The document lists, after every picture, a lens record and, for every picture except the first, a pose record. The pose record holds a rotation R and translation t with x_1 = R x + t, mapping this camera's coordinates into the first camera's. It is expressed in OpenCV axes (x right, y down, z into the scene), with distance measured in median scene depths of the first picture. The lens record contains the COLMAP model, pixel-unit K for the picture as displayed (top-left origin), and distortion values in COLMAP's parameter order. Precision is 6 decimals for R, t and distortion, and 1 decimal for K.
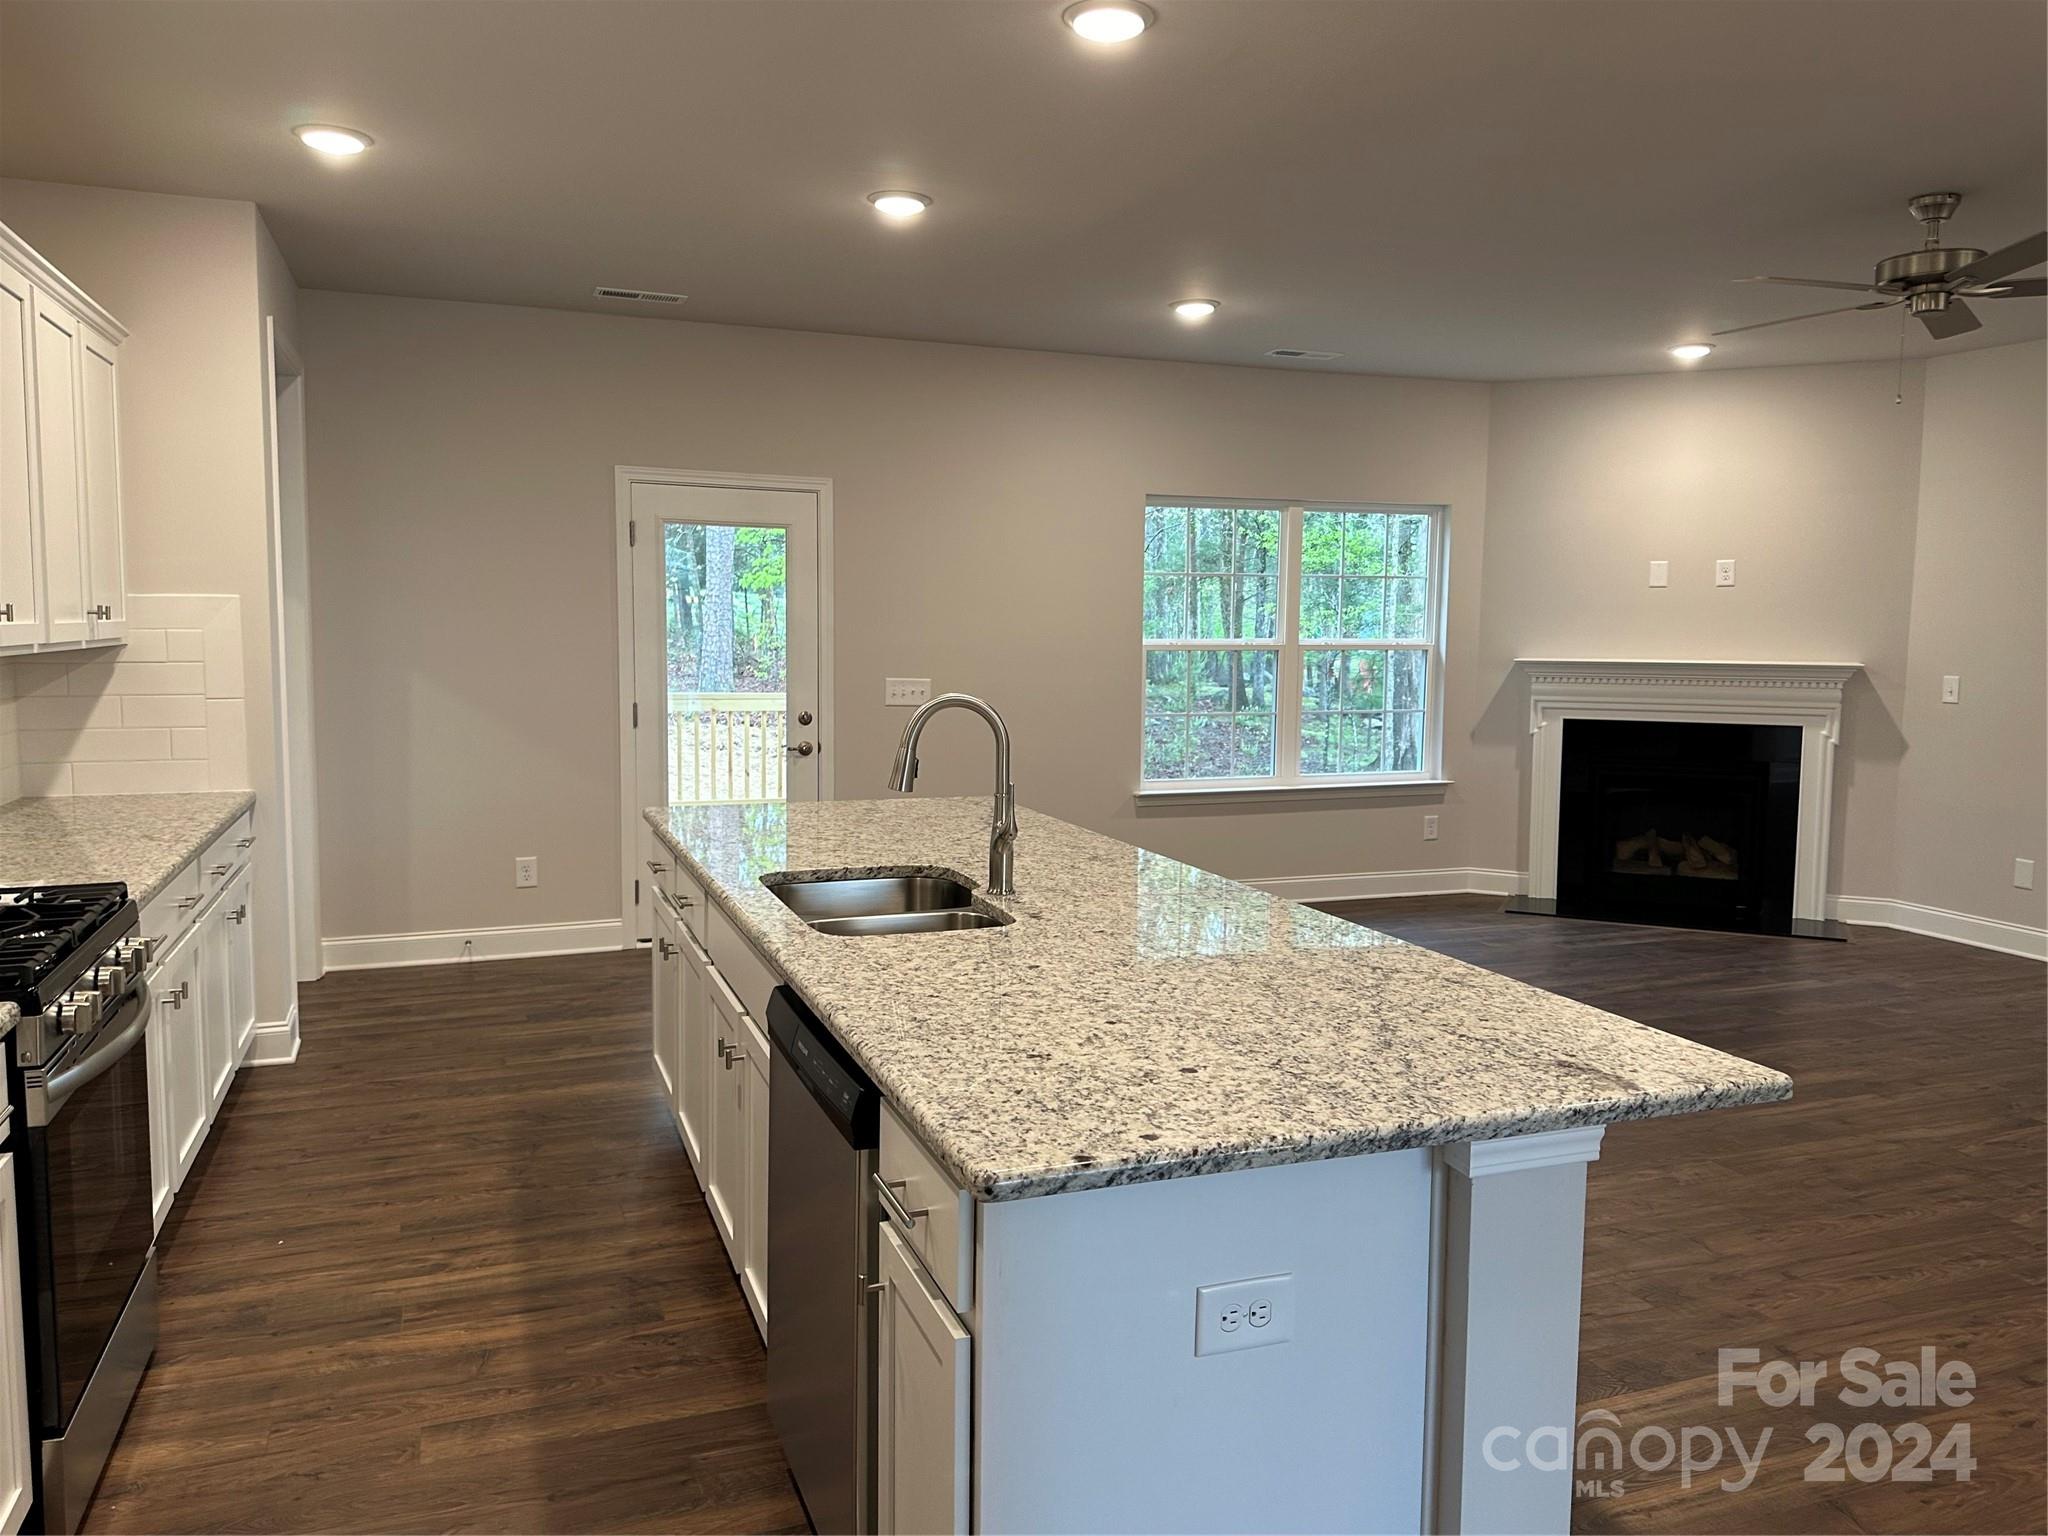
lens RADIAL K [[1477.2, 0, 1042.5], [0, 1477.2, 742.9], [0, 0, 1]] dist [0.087663, -0.106499]
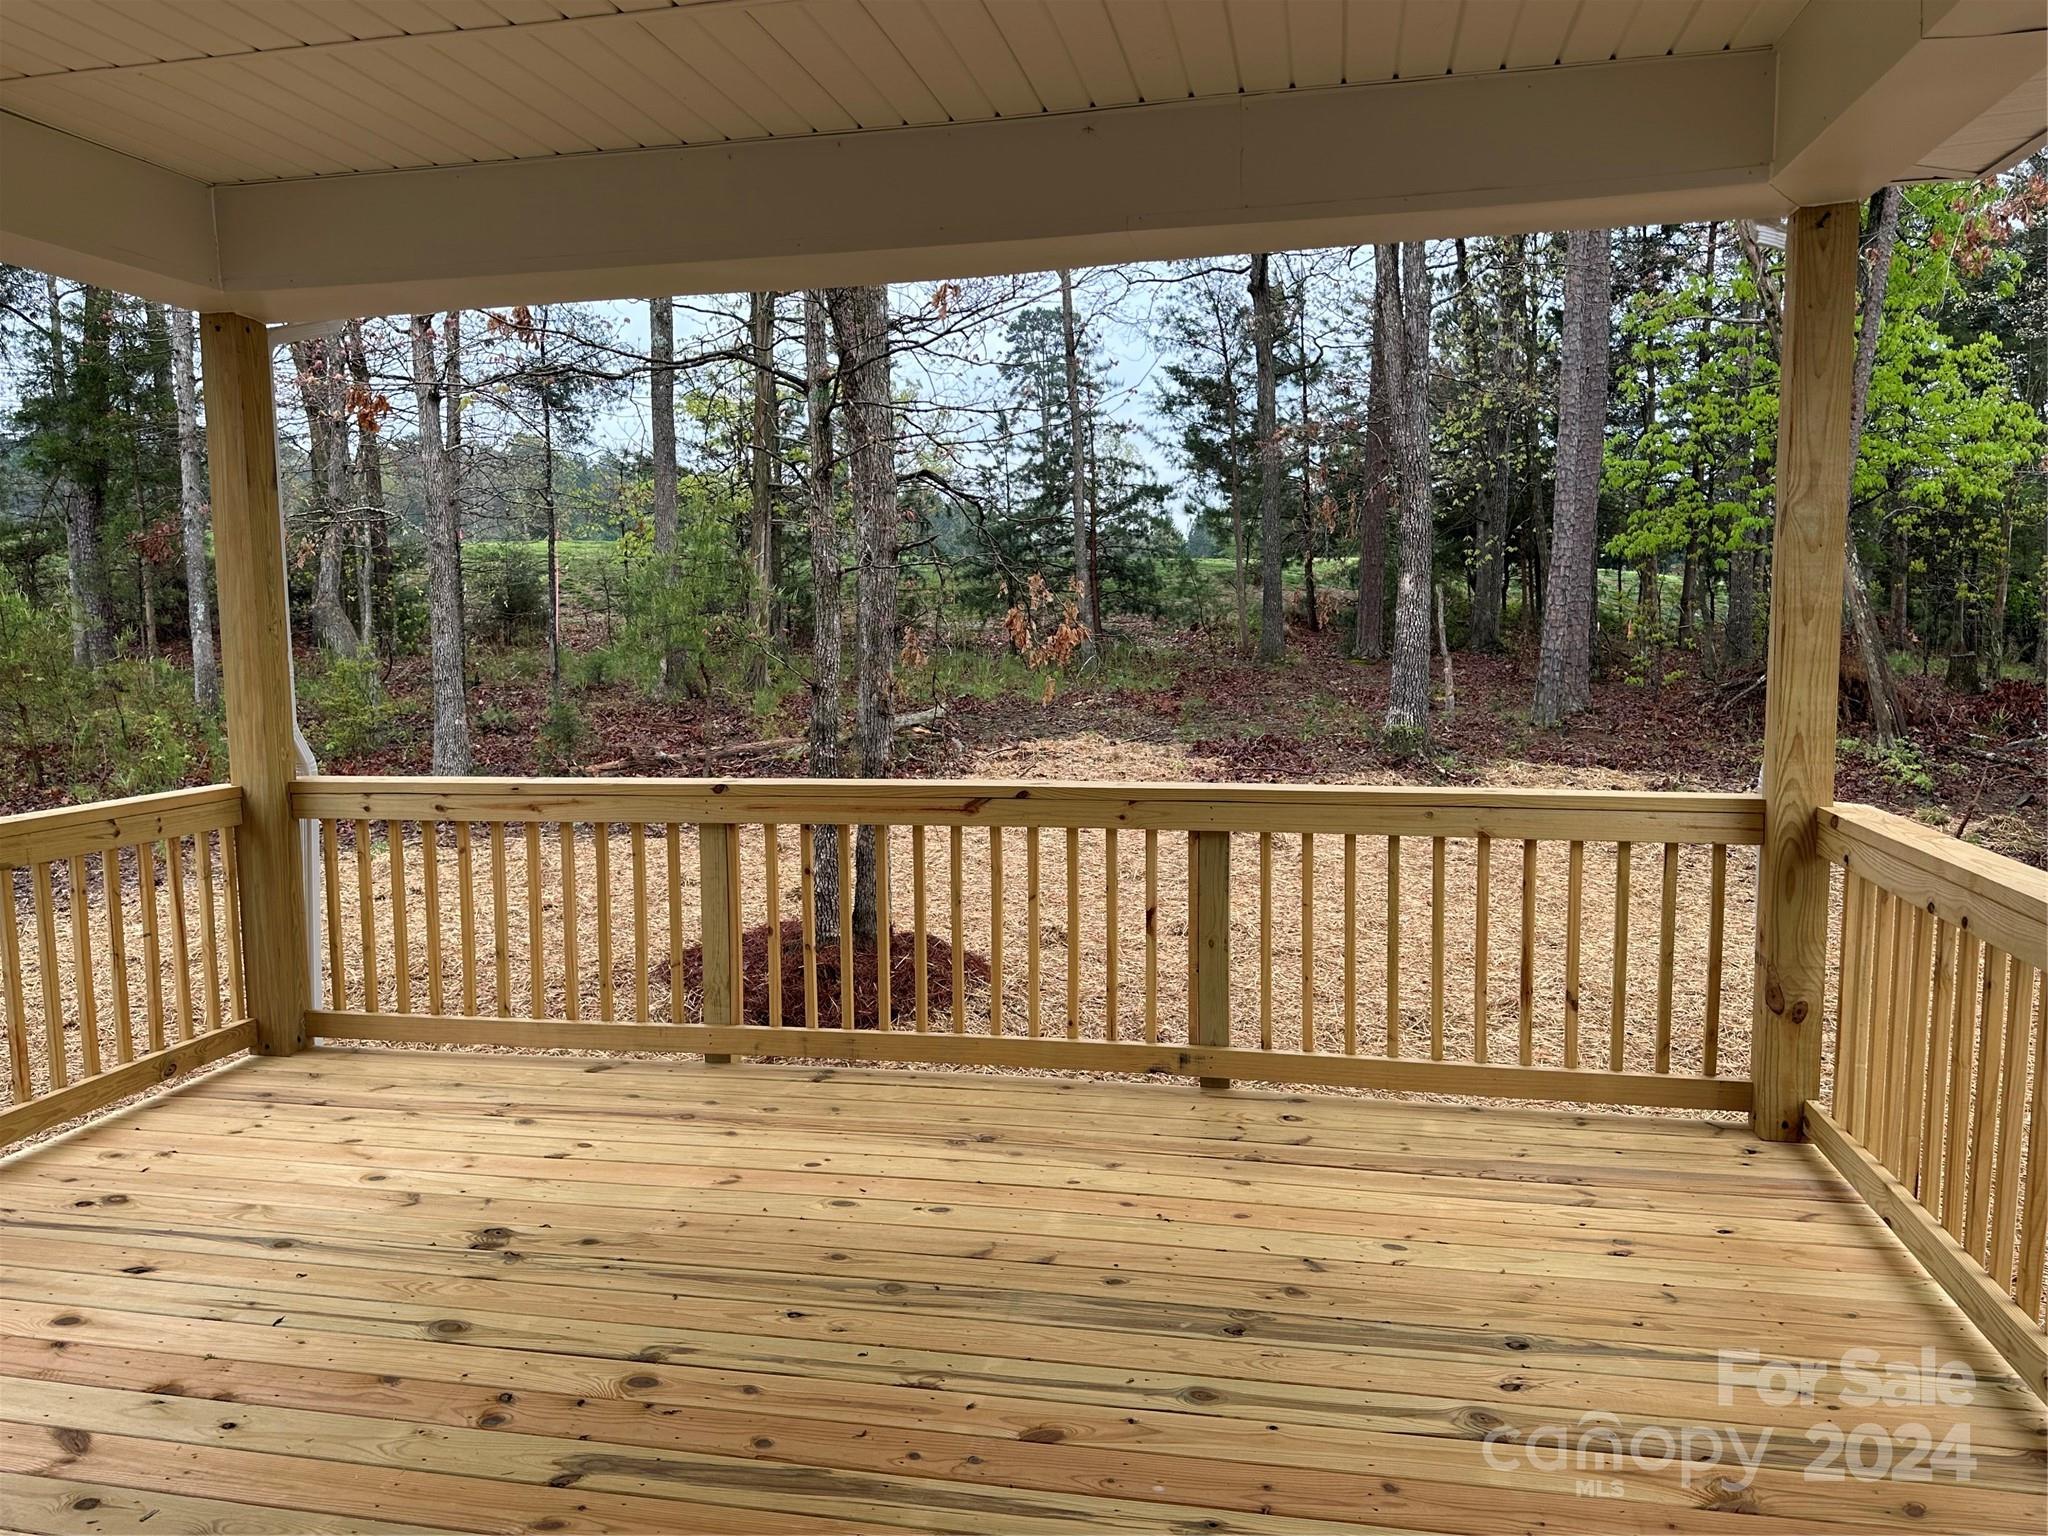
lens RADIAL K [[1477.2, 0, 1014.8], [0, 1477.2, 771.2], [0, 0, 1]] dist [0.087663, -0.106499]
pose [[0.836035, 0.039998, -0.547216, -0.044453], [-0.025876, 0.999104, 0.033495, -0.018449], [0.548065, -0.013843, 0.836321, 0.239974]]
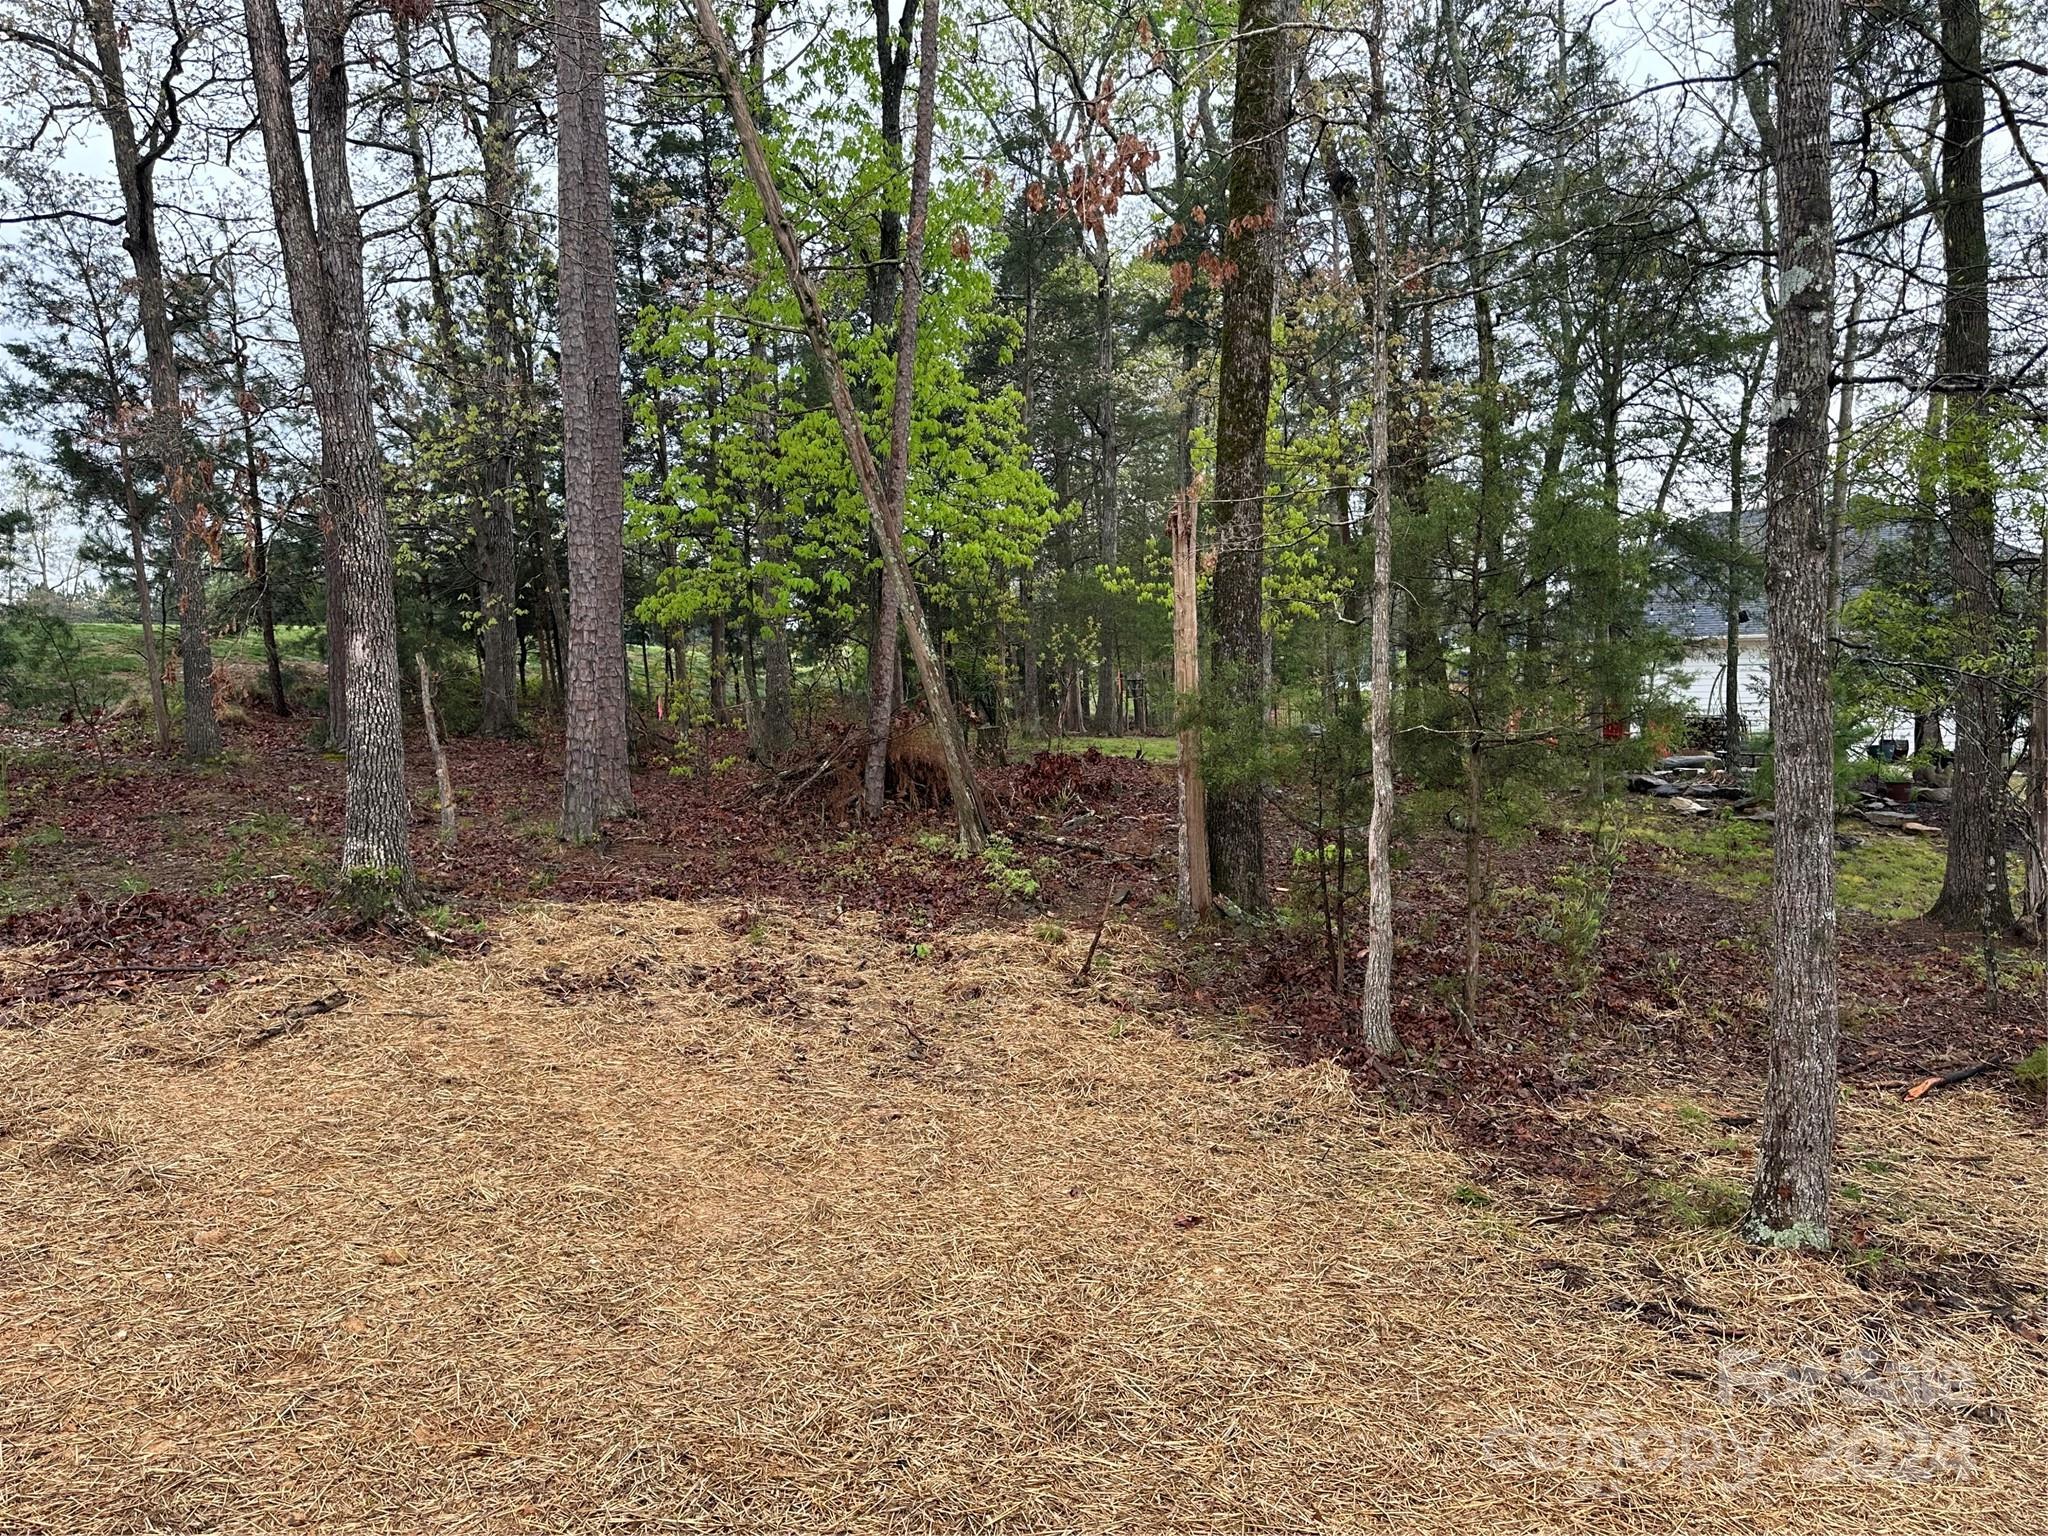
lens RADIAL K [[1477.2, 0, 999.6], [0, 1477.2, 767.4], [0, 0, 1]] dist [0.087663, -0.106499]
pose [[0.998577, -0.037387, 0.038035, -0.081682], [0.037989, 0.999162, -0.015226, -0.031480], [-0.037434, 0.016649, 0.999160, 0.391937]]
